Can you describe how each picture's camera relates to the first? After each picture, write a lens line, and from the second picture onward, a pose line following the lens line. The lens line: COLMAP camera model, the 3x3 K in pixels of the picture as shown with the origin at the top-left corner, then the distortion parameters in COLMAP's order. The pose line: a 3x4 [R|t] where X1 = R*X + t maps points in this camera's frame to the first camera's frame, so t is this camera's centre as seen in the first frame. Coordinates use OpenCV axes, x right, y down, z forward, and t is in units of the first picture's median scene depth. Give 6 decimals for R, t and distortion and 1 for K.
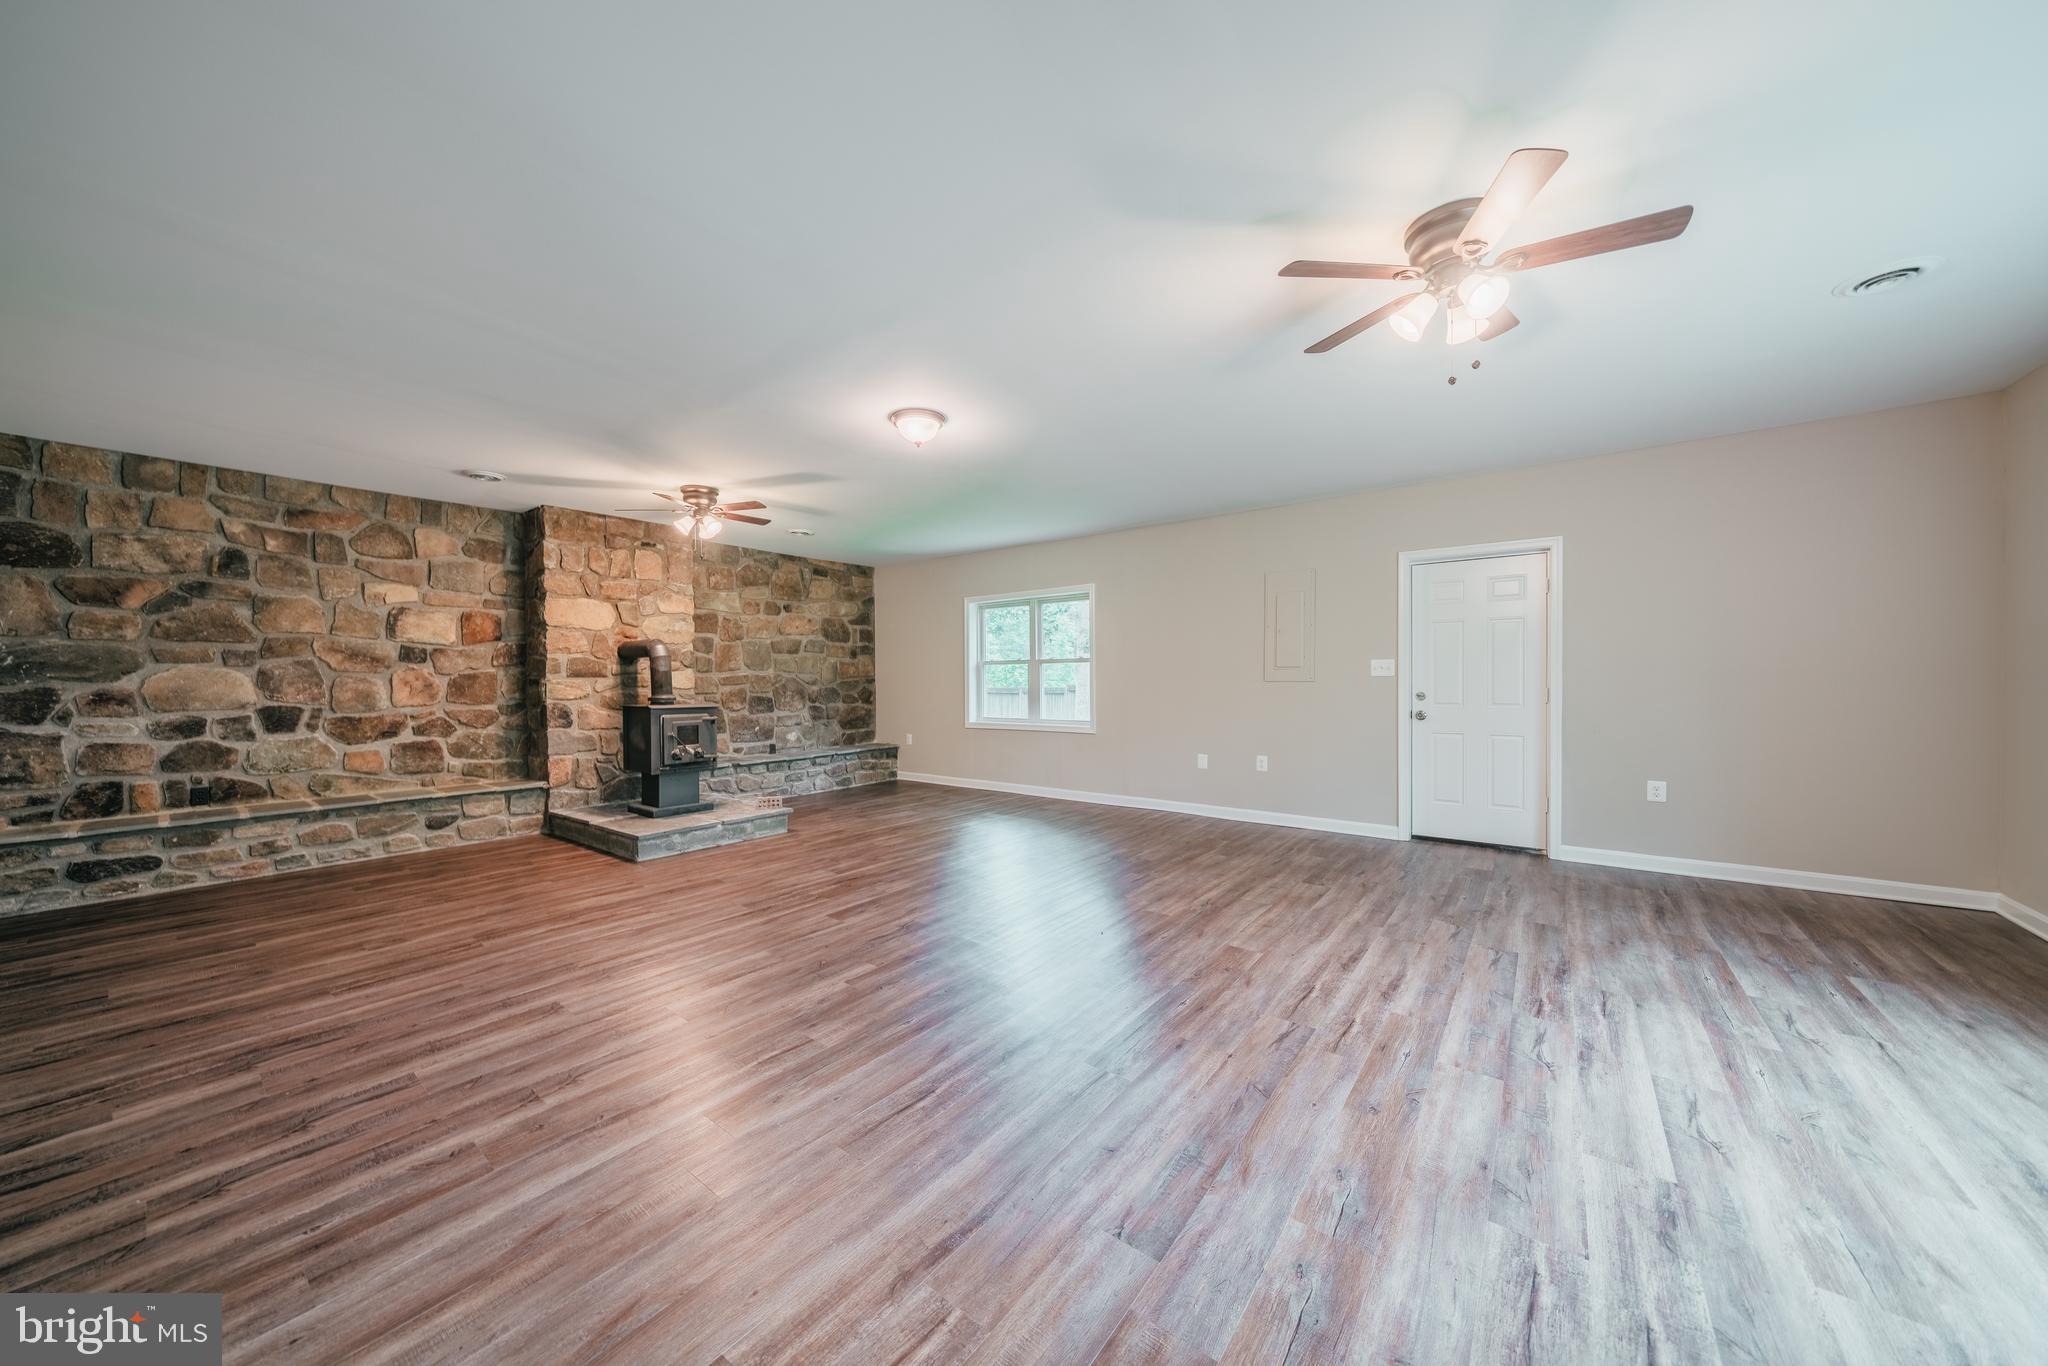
lens RADIAL K [[695.9, 0, 1007.9], [0, 695.9, 685.9], [0, 0, 1]] dist [-0.005139, 0.000040]
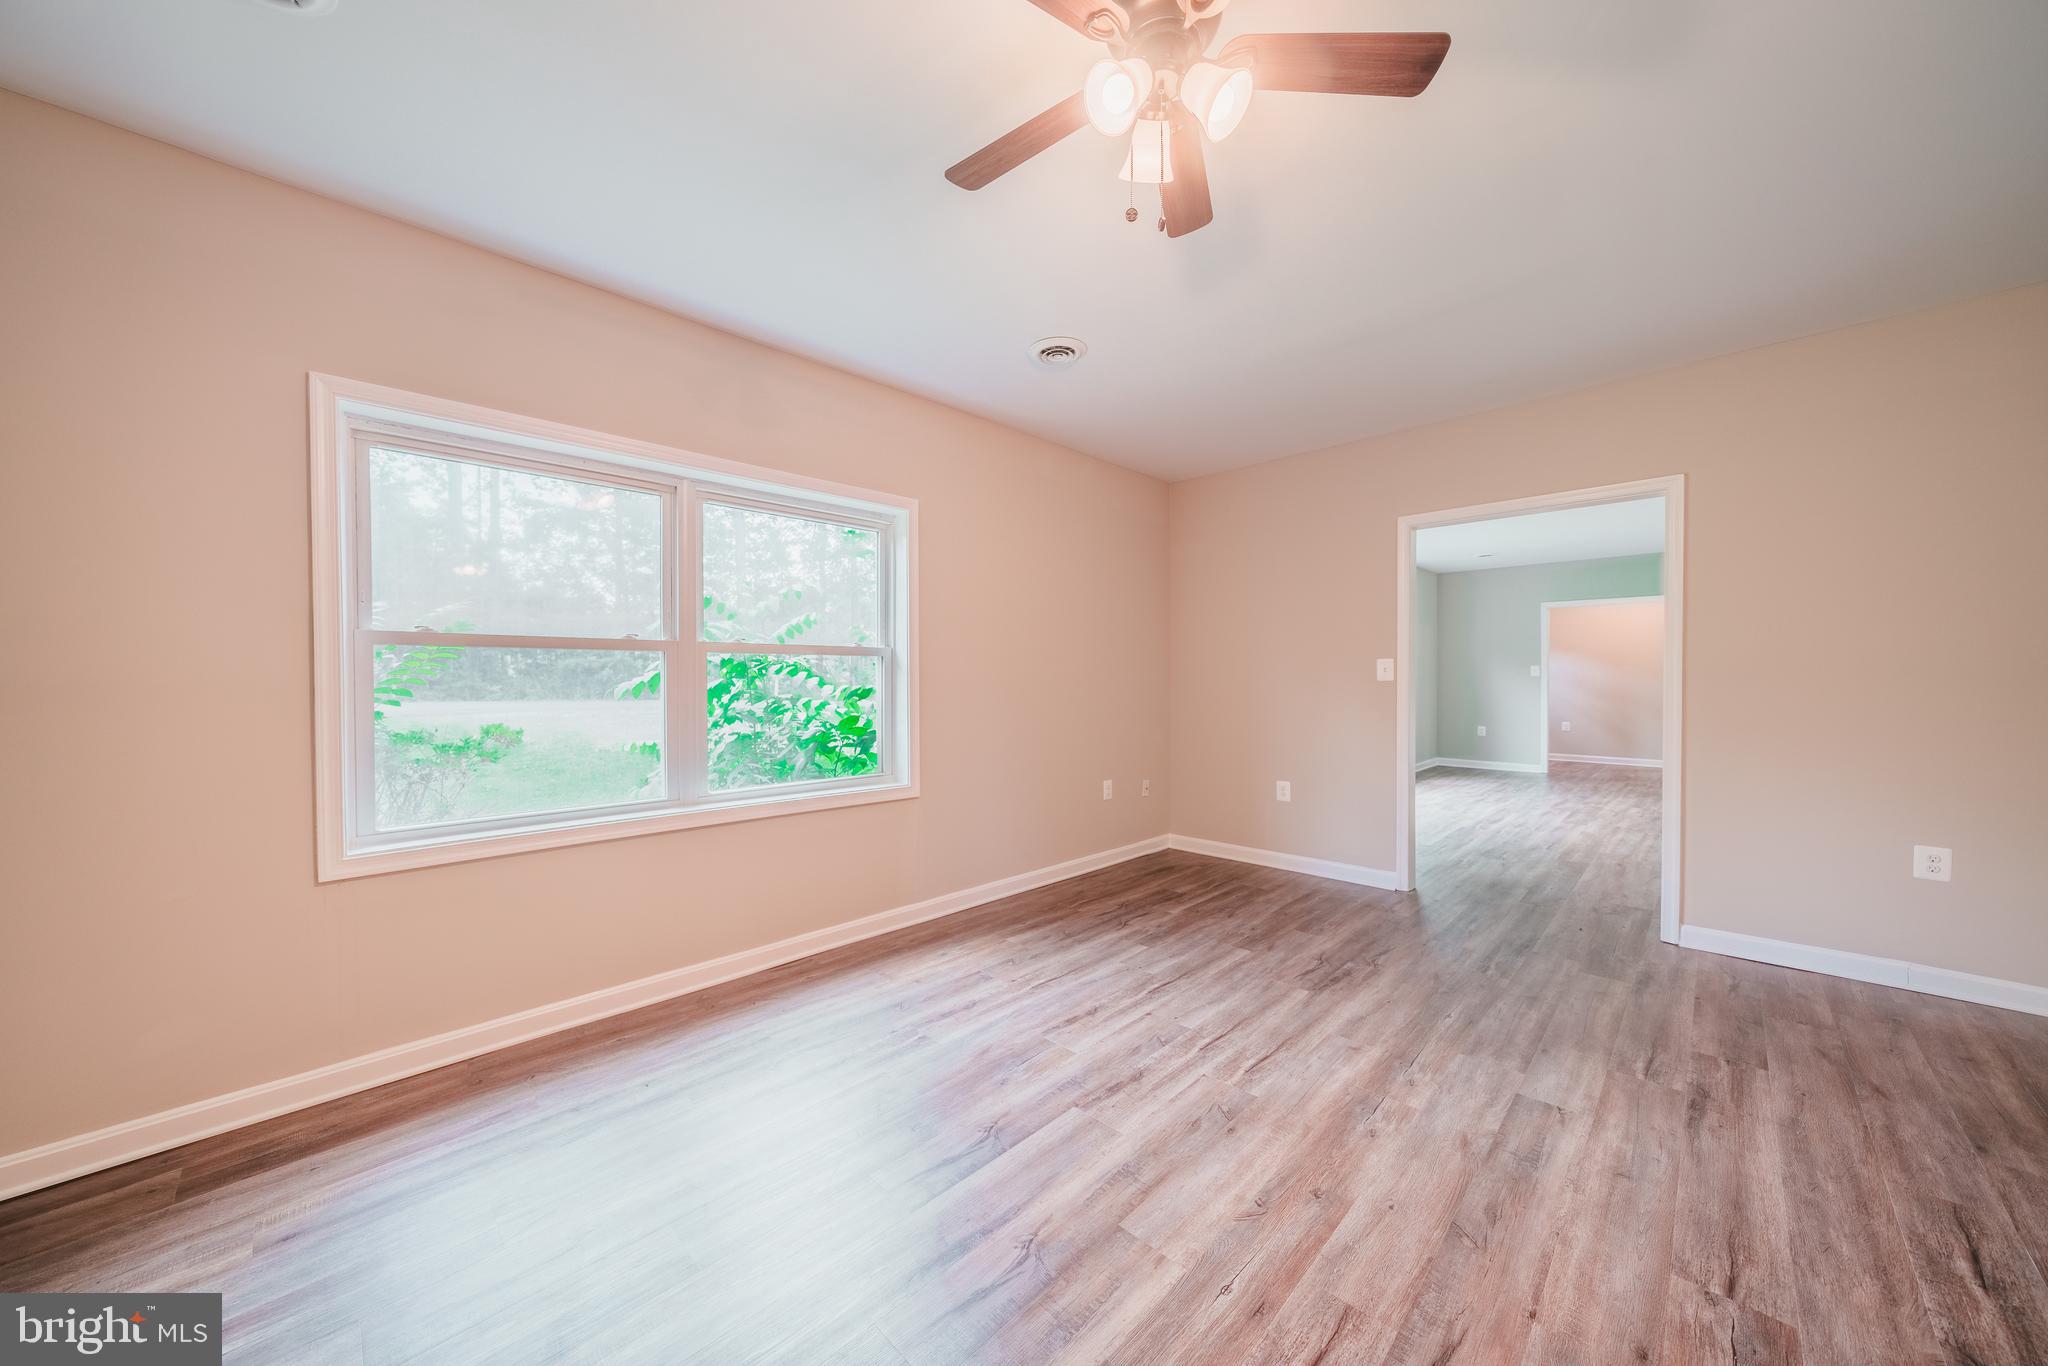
lens RADIAL K [[695.9, 0, 1007.9], [0, 695.9, 685.9], [0, 0, 1]] dist [-0.005139, 0.000040]
pose [[-0.991043, 0.007101, 0.133351, 0.548653], [0.010139, 0.999704, 0.022118, -0.022479], [-0.133154, 0.023272, -0.990822, 1.311304]]
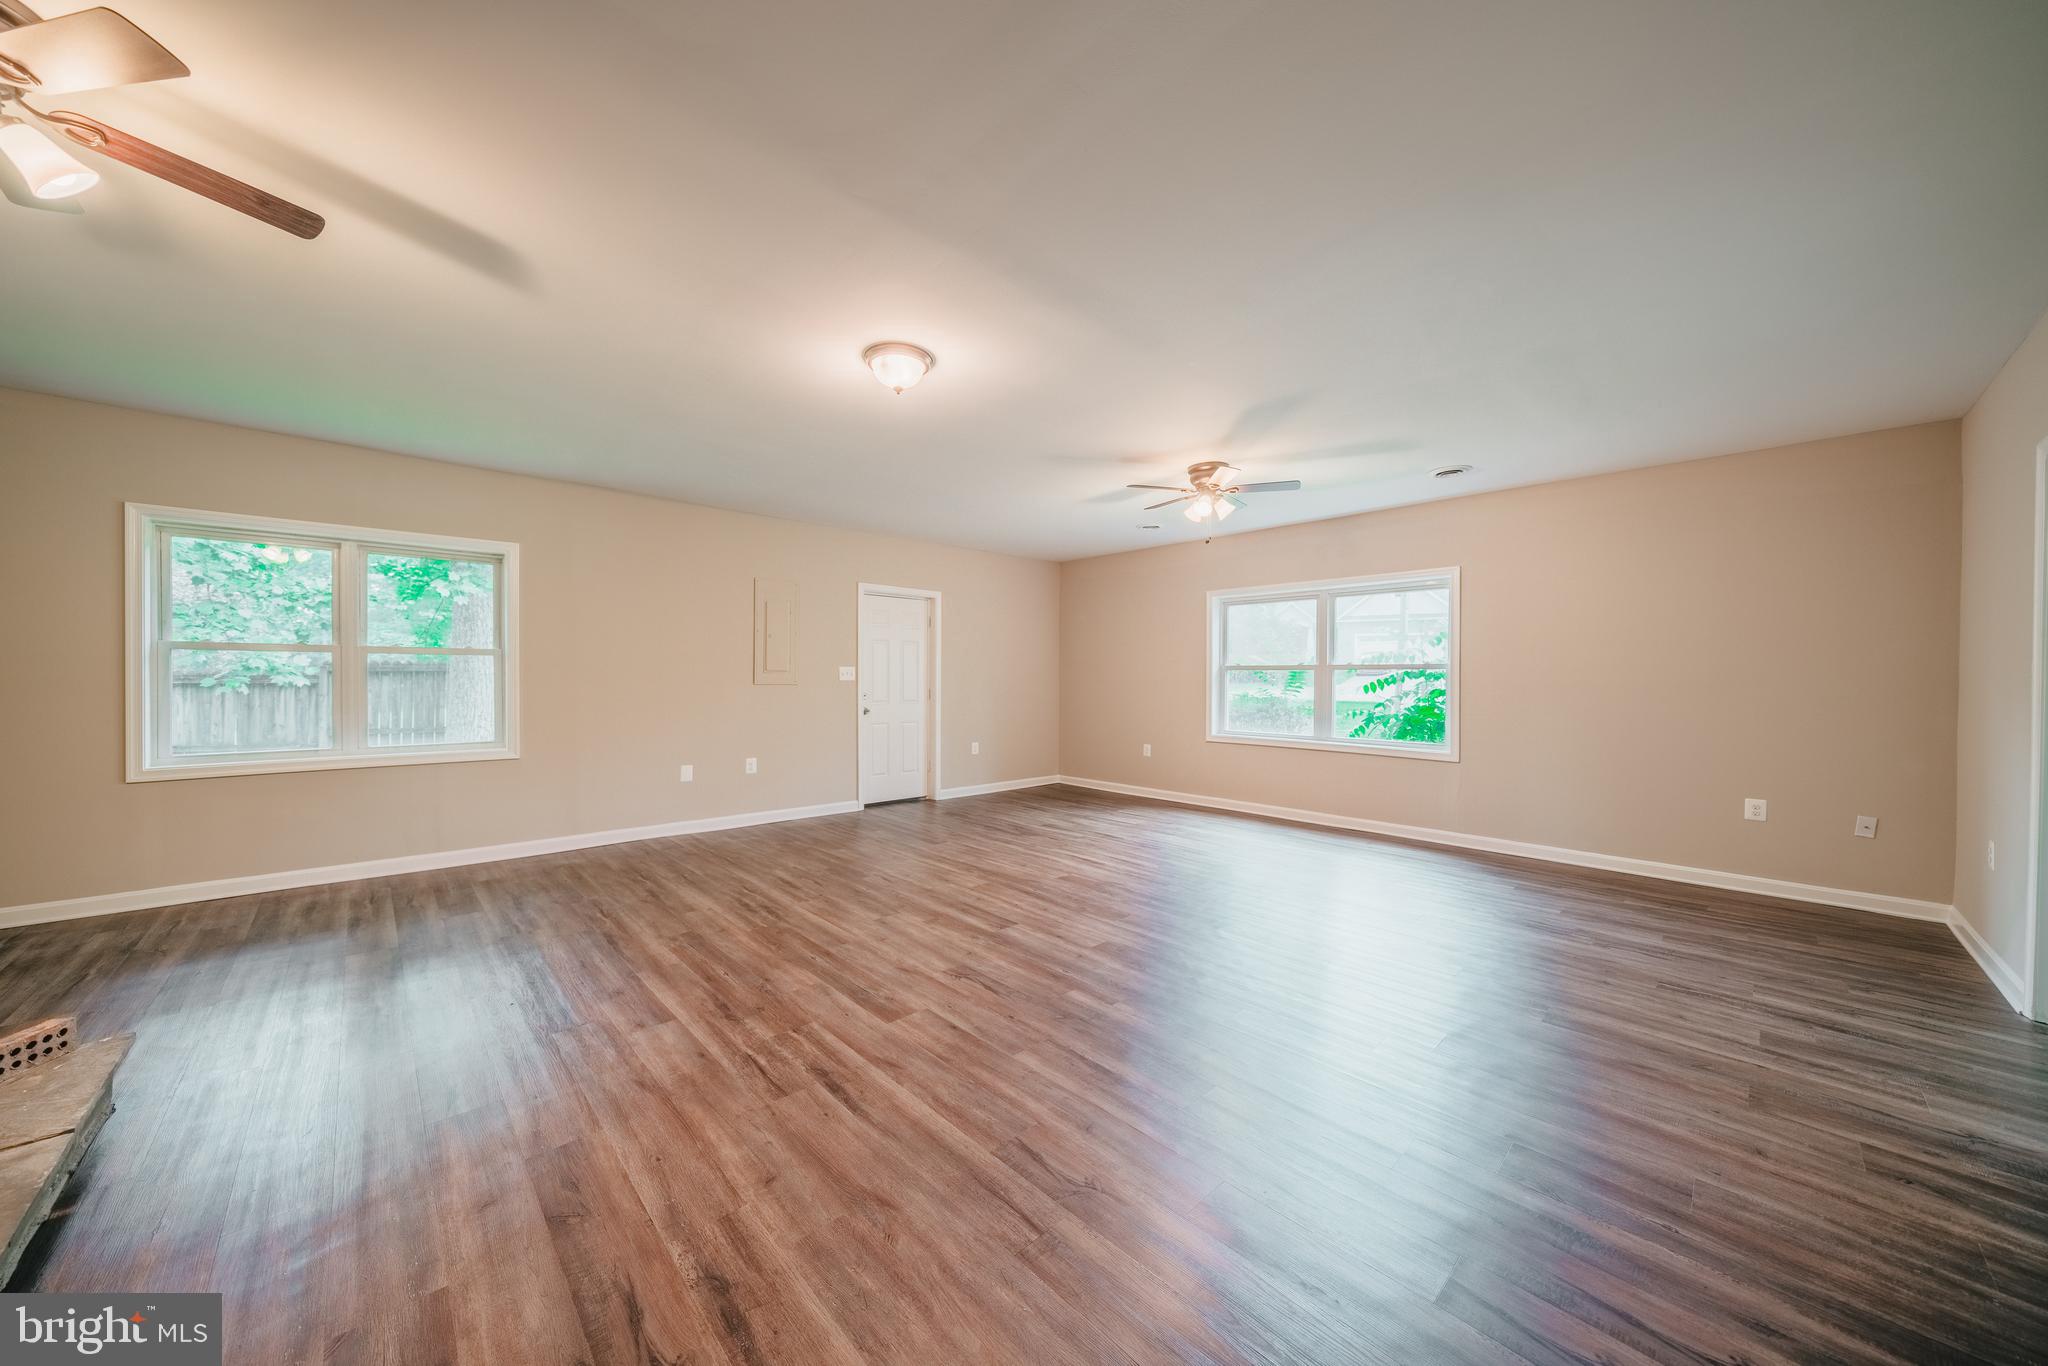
lens RADIAL K [[695.9, 0, 1007.9], [0, 695.9, 685.9], [0, 0, 1]] dist [-0.005139, 0.000040]
pose [[0.161388, -0.000587, 0.986891, -1.191440], [0.003248, 0.999995, 0.000064, -0.006905], [-0.986886, 0.003195, 0.161389, 0.987359]]
